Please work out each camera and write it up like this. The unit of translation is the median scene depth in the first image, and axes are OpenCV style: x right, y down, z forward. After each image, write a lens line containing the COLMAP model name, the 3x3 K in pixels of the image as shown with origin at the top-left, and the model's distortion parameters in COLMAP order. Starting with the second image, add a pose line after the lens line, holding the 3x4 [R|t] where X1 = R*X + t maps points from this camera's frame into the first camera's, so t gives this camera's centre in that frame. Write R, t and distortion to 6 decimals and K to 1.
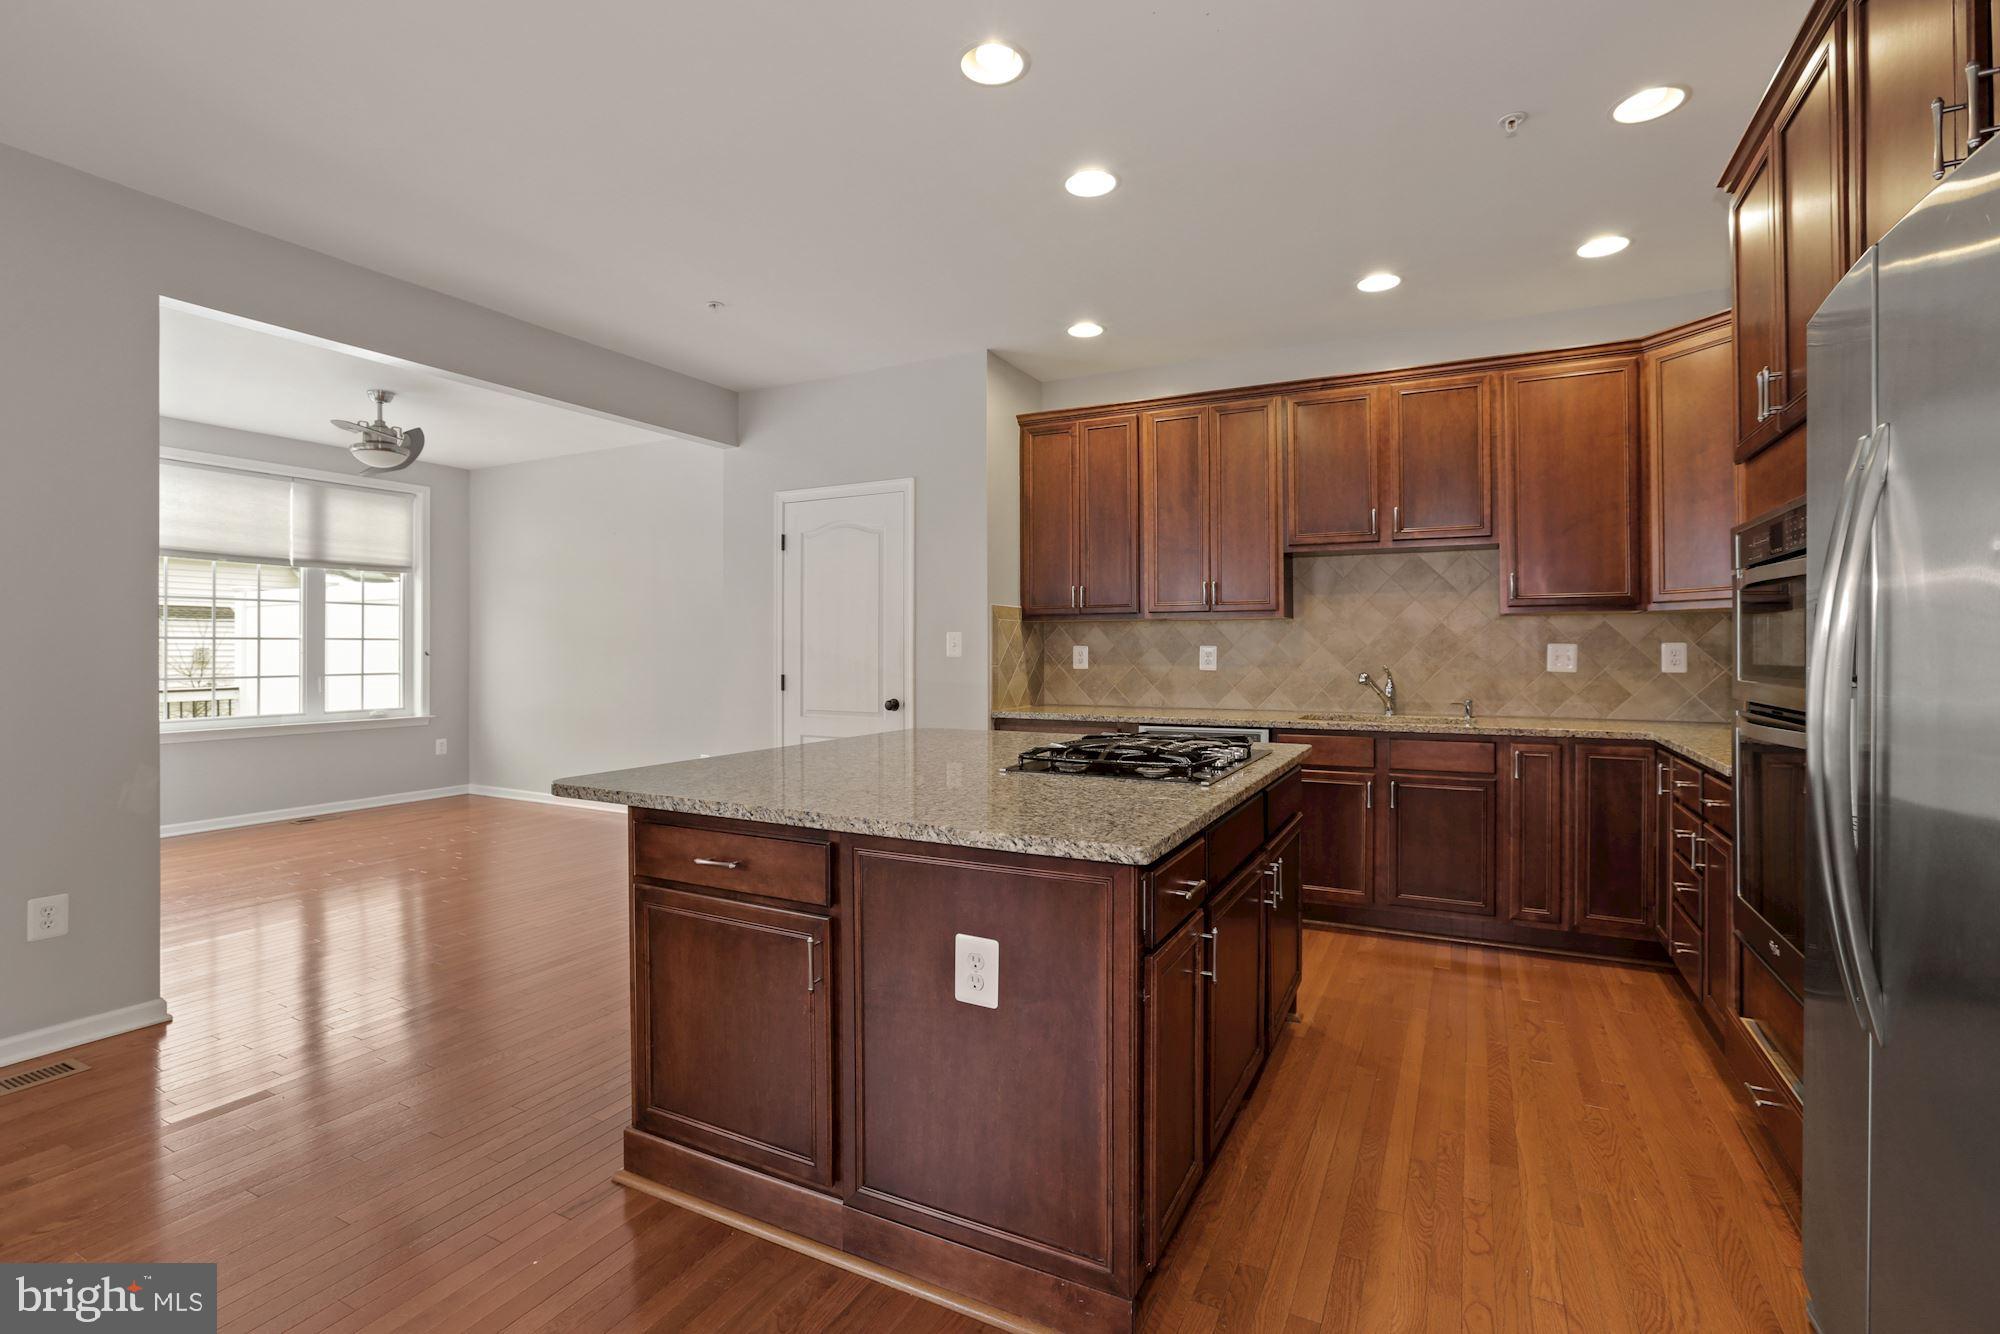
lens RADIAL K [[917.8, 0, 998.8], [0, 917.8, 654.4], [0, 0, 1]] dist [-0.064667, 0.032349]
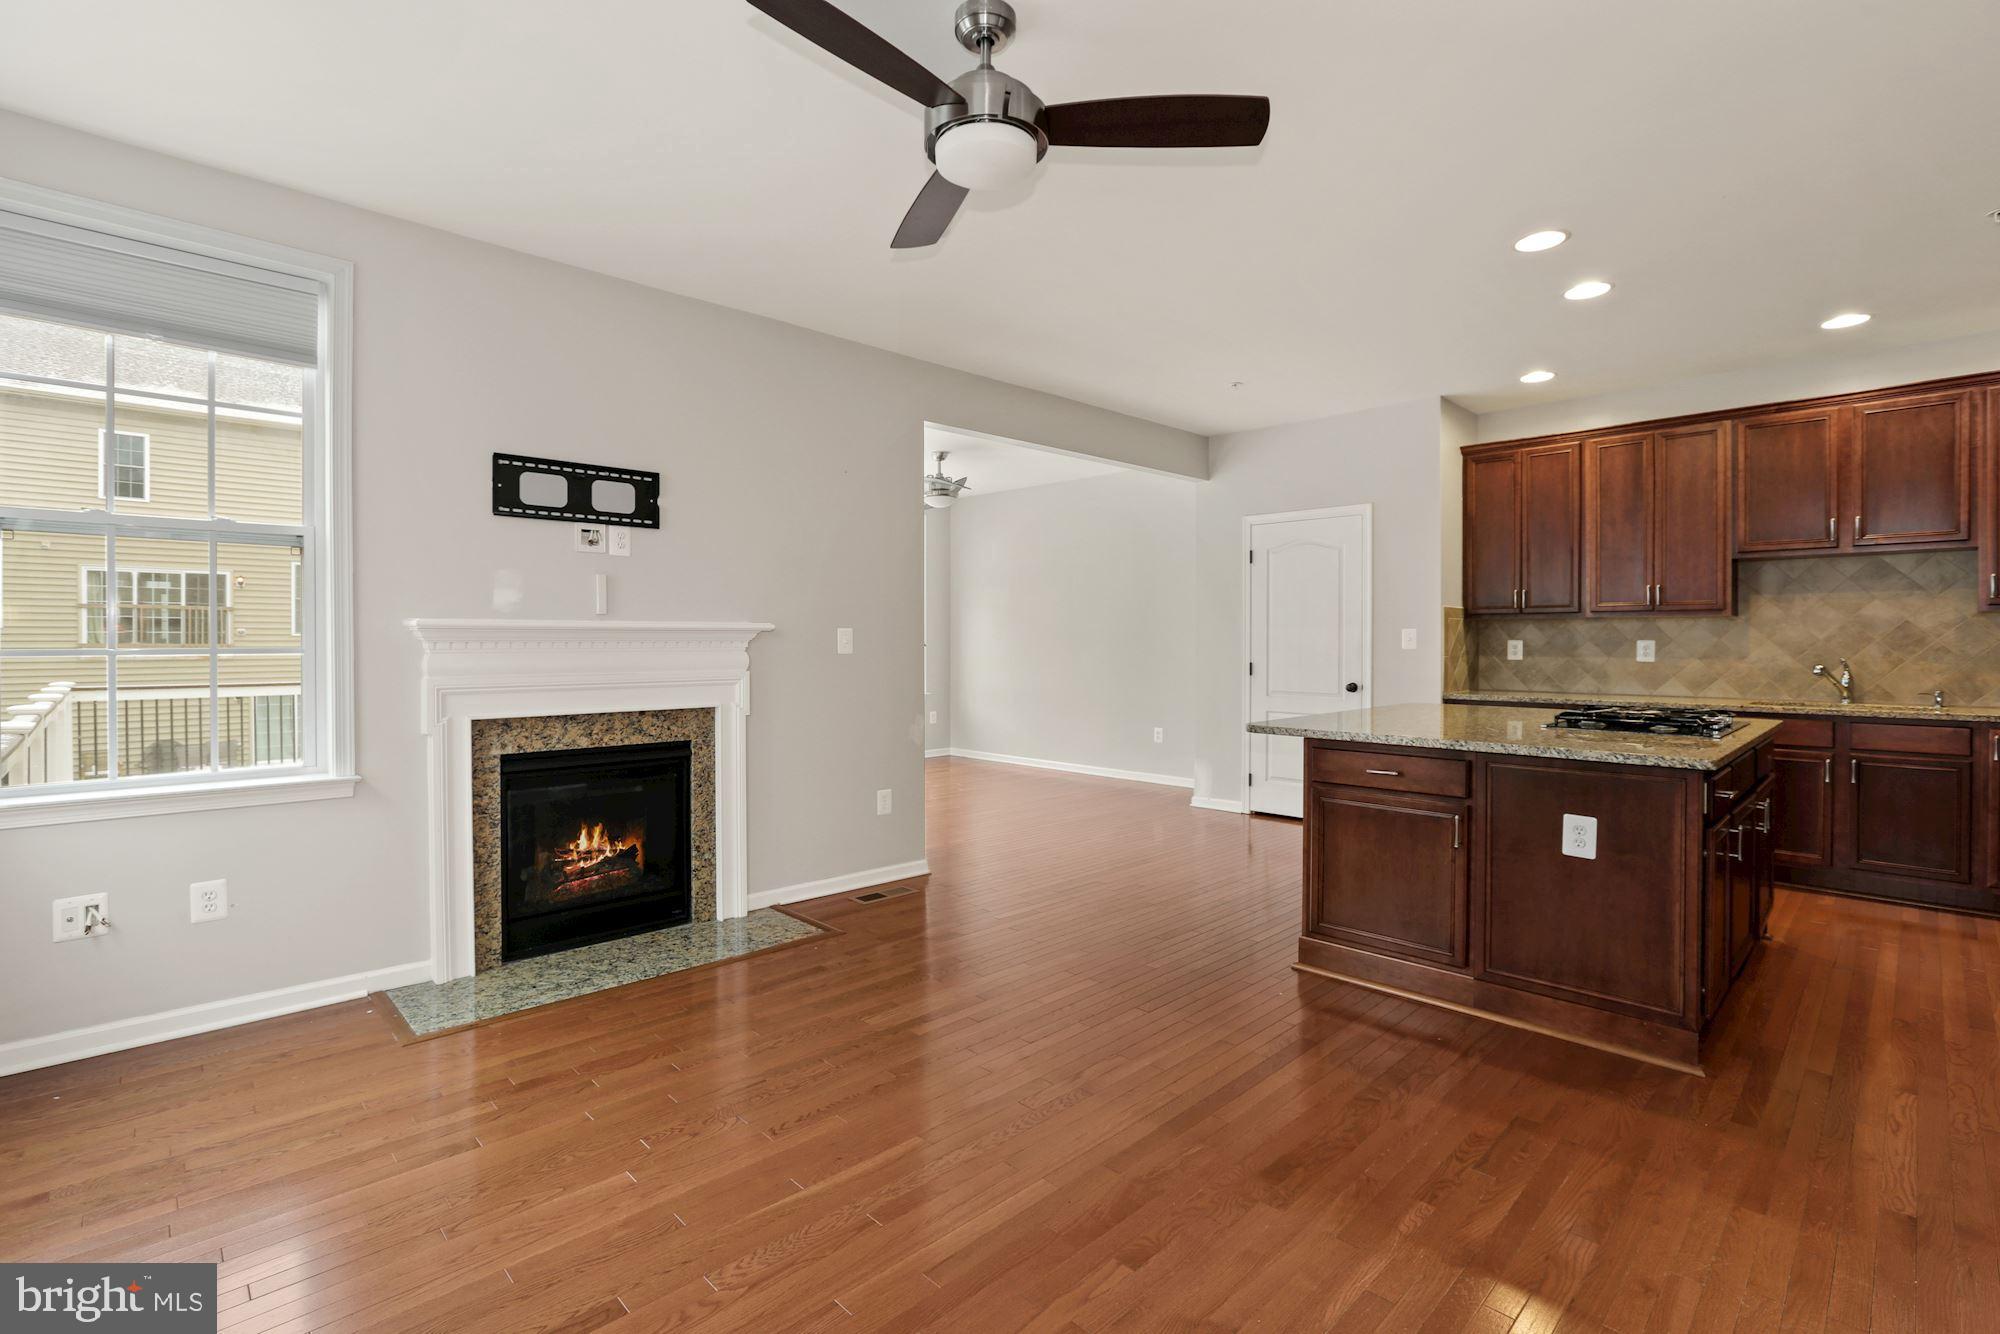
lens RADIAL K [[911.5, 0, 996.5], [0, 911.5, 655.0], [0, 0, 1]] dist [-0.034698, 0.011341]
pose [[0.947347, 0.005549, -0.320160, -0.207695], [-0.002615, 0.999951, 0.009592, 0.000272], [0.320197, -0.008250, 0.947315, -0.367955]]
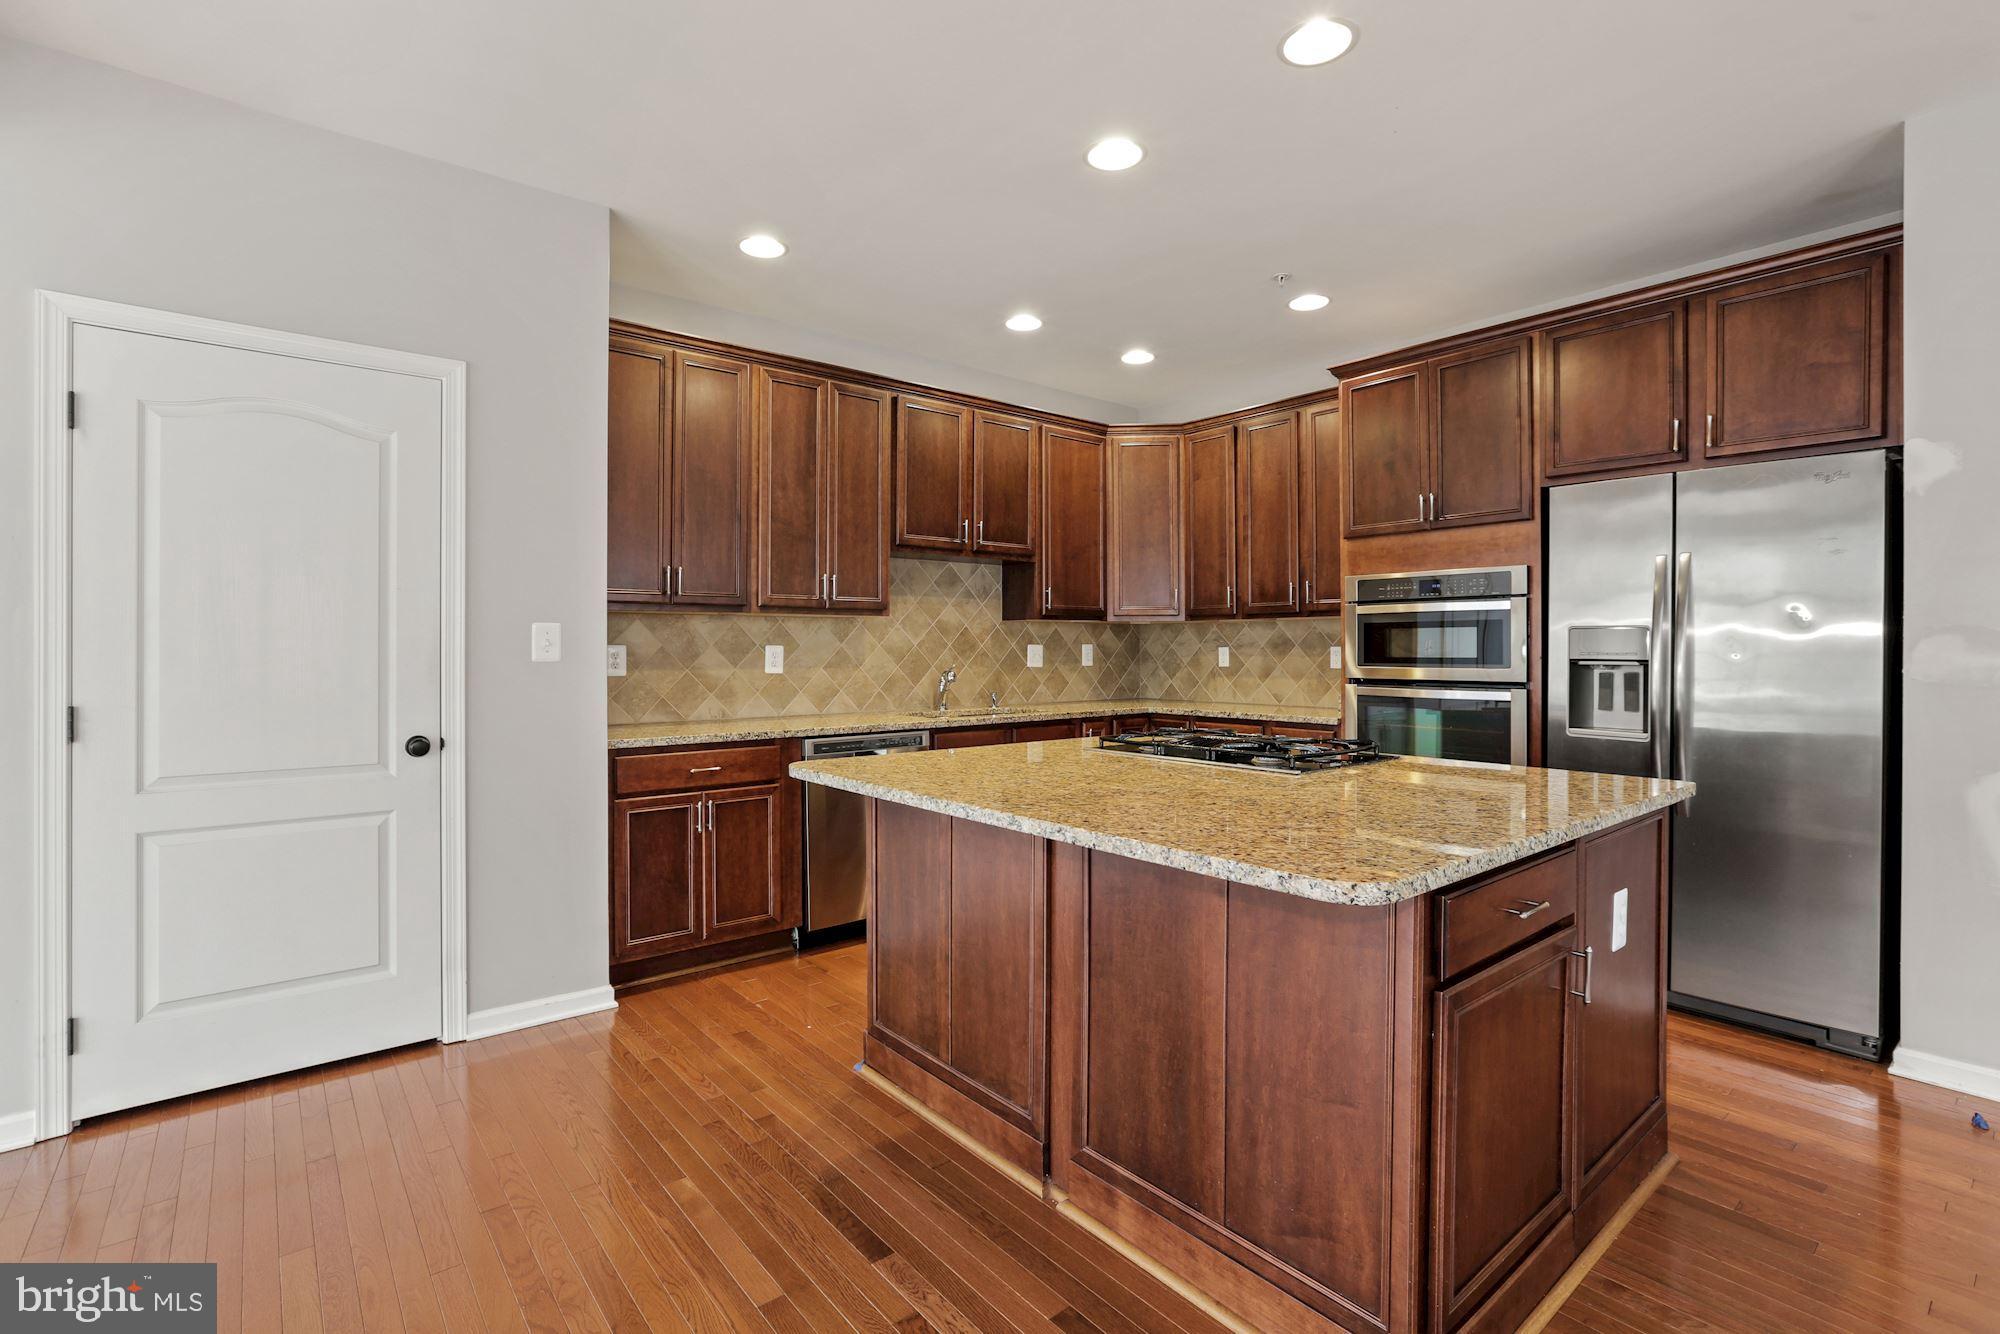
lens RADIAL K [[917.8, 0, 998.8], [0, 917.8, 654.4], [0, 0, 1]] dist [-0.064667, 0.032349]
pose [[0.399762, -0.005595, 0.916602, -0.571239], [0.005546, 0.999978, 0.003685, -0.003167], [-0.916602, 0.003610, 0.399784, 0.519140]]
